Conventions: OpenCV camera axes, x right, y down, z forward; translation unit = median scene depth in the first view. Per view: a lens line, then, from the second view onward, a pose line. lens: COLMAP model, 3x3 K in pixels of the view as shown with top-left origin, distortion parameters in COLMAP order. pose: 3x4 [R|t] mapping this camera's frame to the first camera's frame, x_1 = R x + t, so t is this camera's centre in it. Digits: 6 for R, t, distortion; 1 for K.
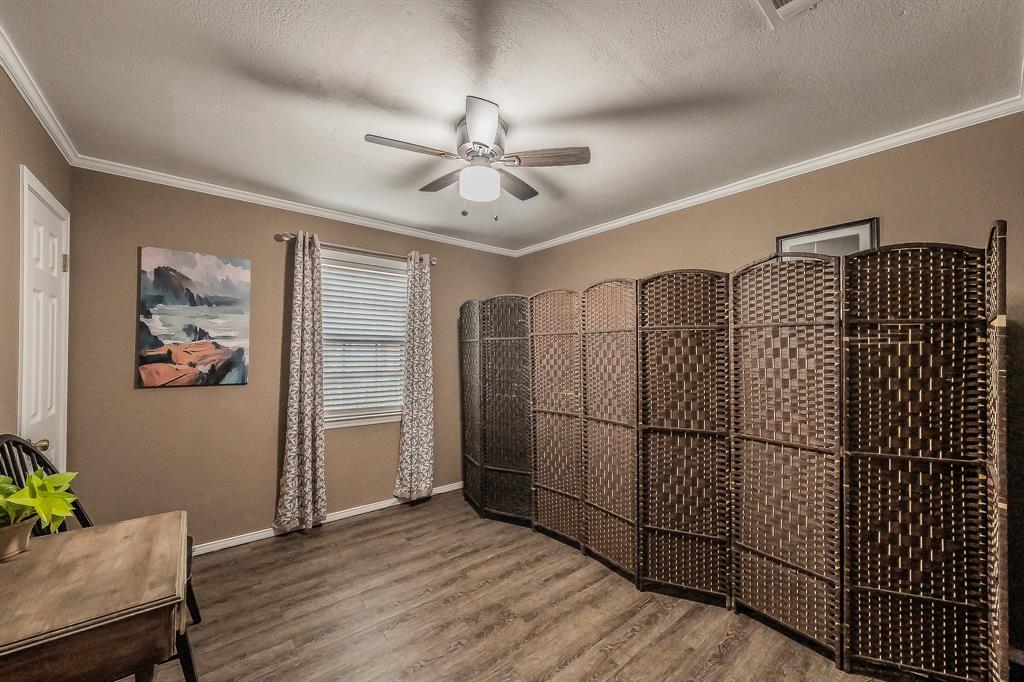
lens RADIAL K [[383.9, 0, 515.1], [0, 383.9, 343.9], [0, 0, 1]] dist [0.000671, 0.000047]
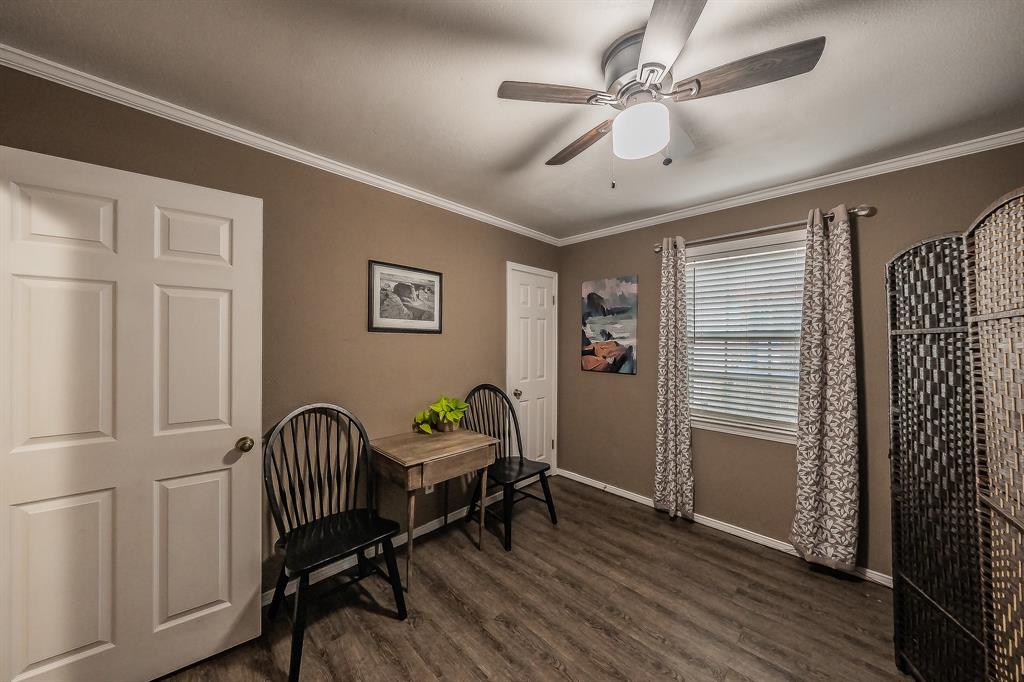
lens RADIAL K [[349.4, 0, 510.2], [0, 349.4, 338.1], [0, 0, 1]] dist [0.000321, 0.000026]
pose [[0.110992, -0.013874, -0.993725, 0.414269], [0.012399, 0.999844, -0.012574, -0.005473], [0.993744, -0.010926, 0.111146, 0.494848]]
